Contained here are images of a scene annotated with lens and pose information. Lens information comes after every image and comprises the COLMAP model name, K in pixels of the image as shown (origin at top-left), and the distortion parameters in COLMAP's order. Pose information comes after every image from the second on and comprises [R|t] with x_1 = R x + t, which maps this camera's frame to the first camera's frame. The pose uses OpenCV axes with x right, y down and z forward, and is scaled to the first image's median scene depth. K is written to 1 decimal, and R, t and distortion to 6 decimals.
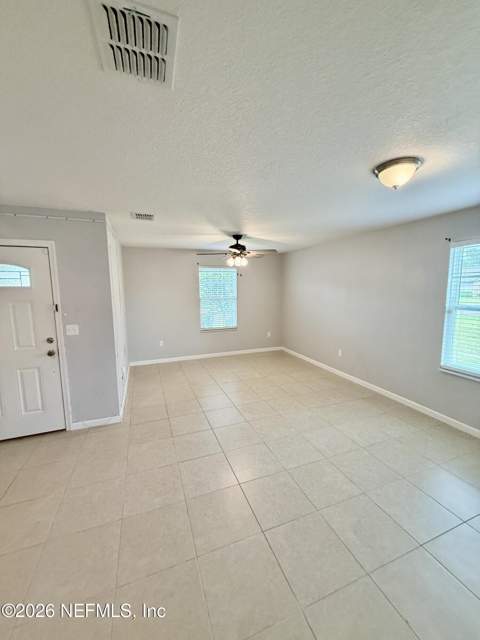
lens RADIAL K [[254.1, 0, 241.5], [0, 254.1, 317.8], [0, 0, 1]] dist [-0.003061, -0.000663]
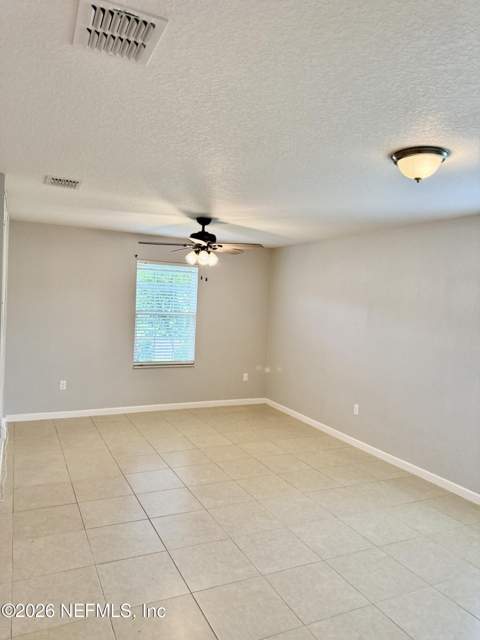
lens RADIAL K [[463.9, 0, 239.4], [0, 463.9, 320.9], [0, 0, 1]] dist [0.049721, -0.000121]
pose [[0.994805, 0.051191, 0.087993, -0.023142], [-0.044843, 0.996349, -0.072654, 0.025729], [-0.091391, 0.068331, 0.993468, -0.226863]]
